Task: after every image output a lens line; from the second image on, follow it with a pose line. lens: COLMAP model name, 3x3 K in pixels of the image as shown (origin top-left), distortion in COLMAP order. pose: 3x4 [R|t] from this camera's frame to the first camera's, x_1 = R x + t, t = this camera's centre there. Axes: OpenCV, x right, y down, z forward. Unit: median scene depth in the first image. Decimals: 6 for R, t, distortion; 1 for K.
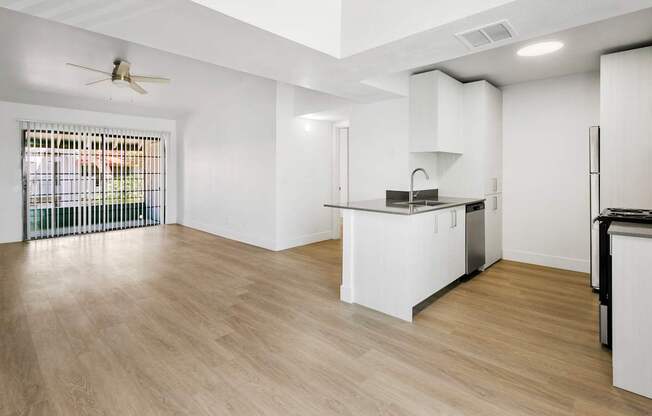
lens RADIAL K [[320.9, 0, 335.2], [0, 320.9, 193.7], [0, 0, 1]] dist [-0.001700, 0.000096]
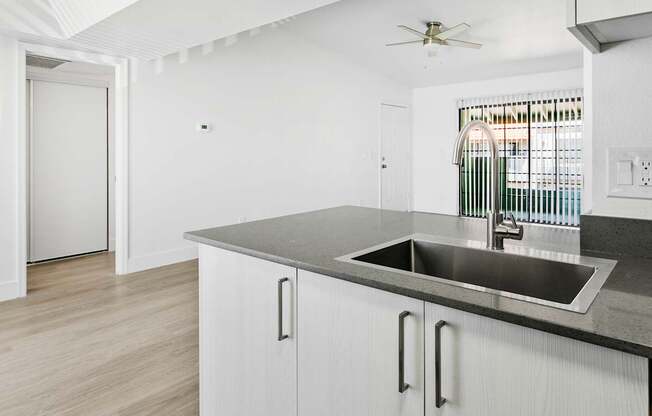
lens RADIAL K [[399.0, 0, 326.4], [0, 399.0, 211.5], [0, 0, 1]] dist [0.045023, 0.001141]
pose [[0.022597, 0.159027, -0.987016, 0.297714], [-0.062725, 0.985548, 0.157354, -0.040528], [0.997775, 0.058354, 0.032245, 0.449876]]
